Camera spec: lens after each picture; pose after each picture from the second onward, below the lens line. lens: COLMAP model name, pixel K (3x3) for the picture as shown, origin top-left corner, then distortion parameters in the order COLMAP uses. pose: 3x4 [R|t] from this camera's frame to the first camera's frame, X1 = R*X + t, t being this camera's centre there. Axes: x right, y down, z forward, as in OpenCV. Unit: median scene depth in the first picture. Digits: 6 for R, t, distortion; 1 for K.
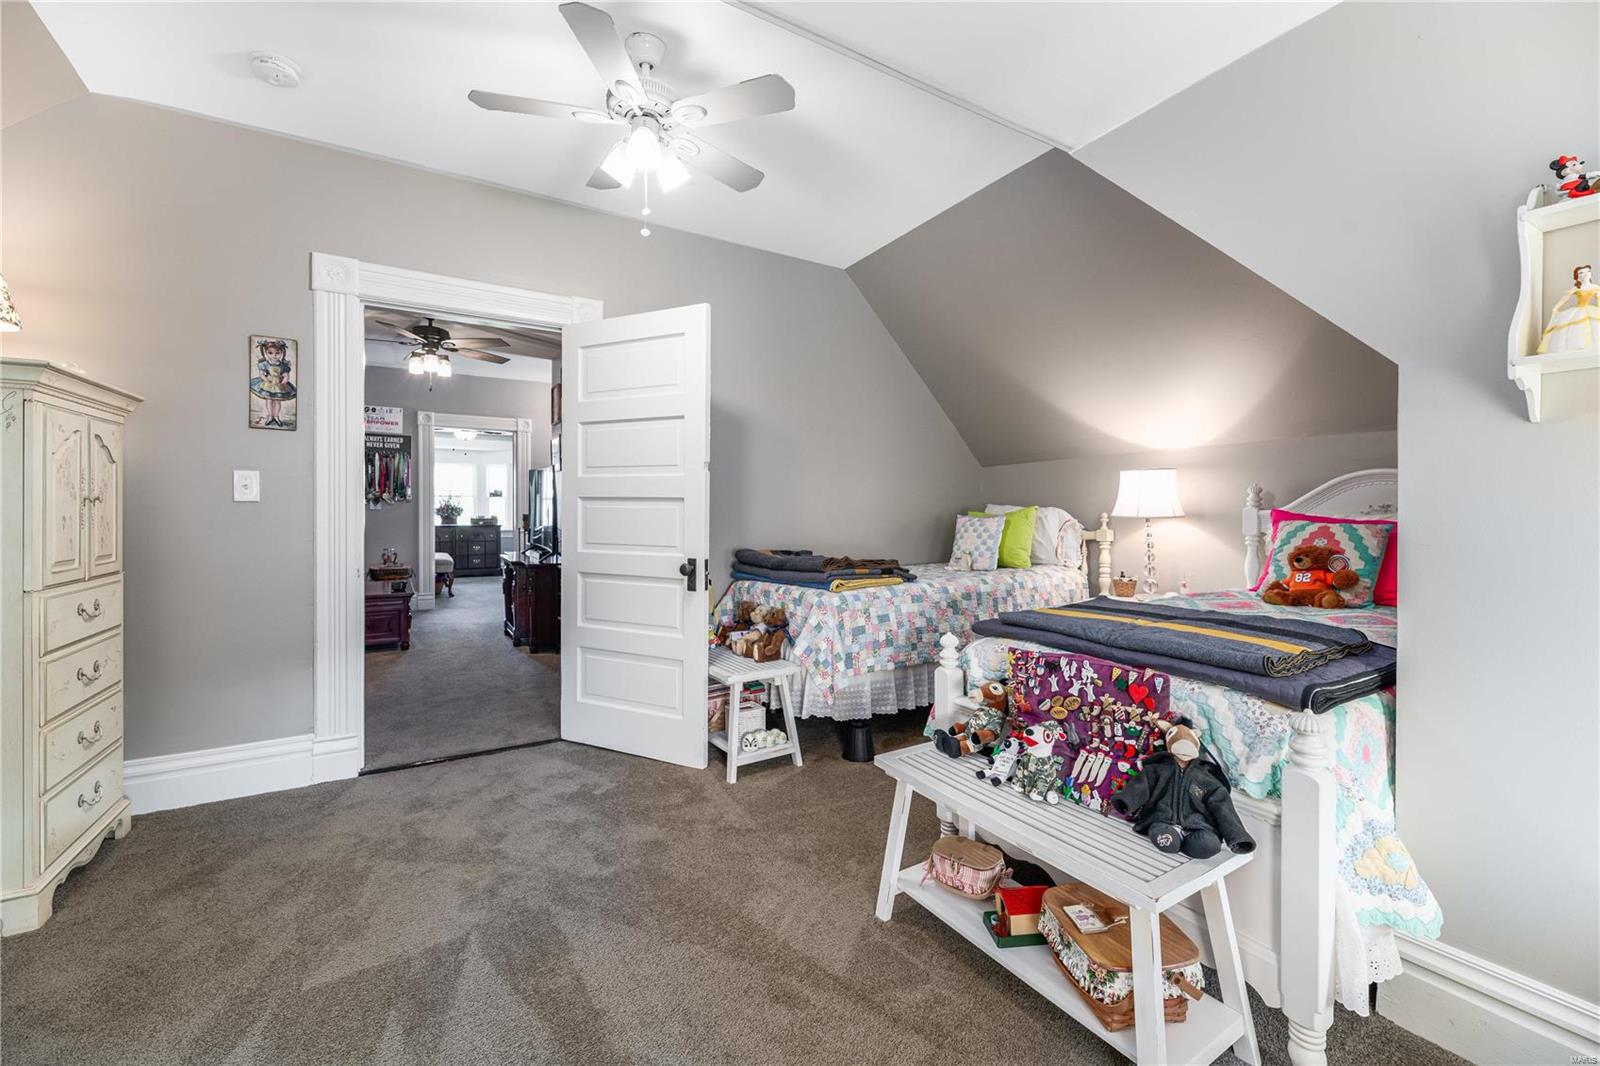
lens RADIAL K [[660.0, 0, 810.5], [0, 660.0, 520.9], [0, 0, 1]] dist [-0.001759, -0.000325]
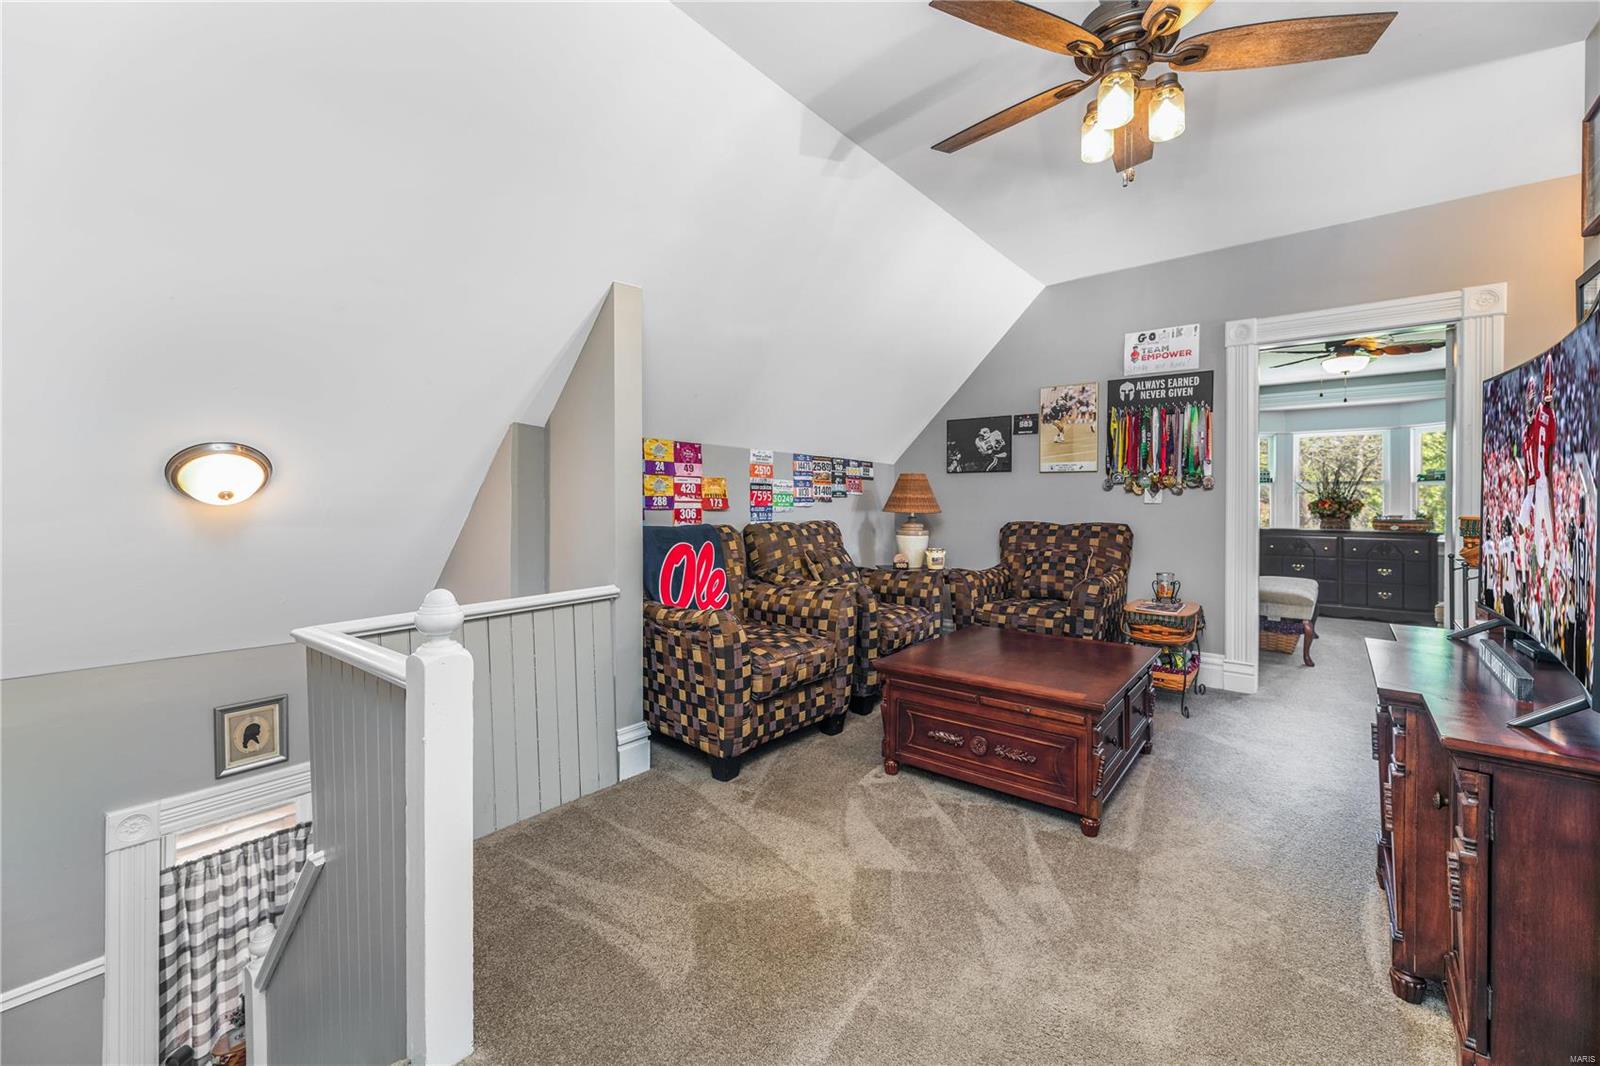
lens RADIAL K [[660.0, 0, 809.6], [0, 660.0, 525.0], [0, 0, 1]] dist [-0.001759, -0.000325]
pose [[0.331617, 0.020761, -0.943185, -0.195928], [-0.013030, 0.999763, 0.017426, -0.003997], [0.943324, 0.006511, 0.331809, 0.504308]]
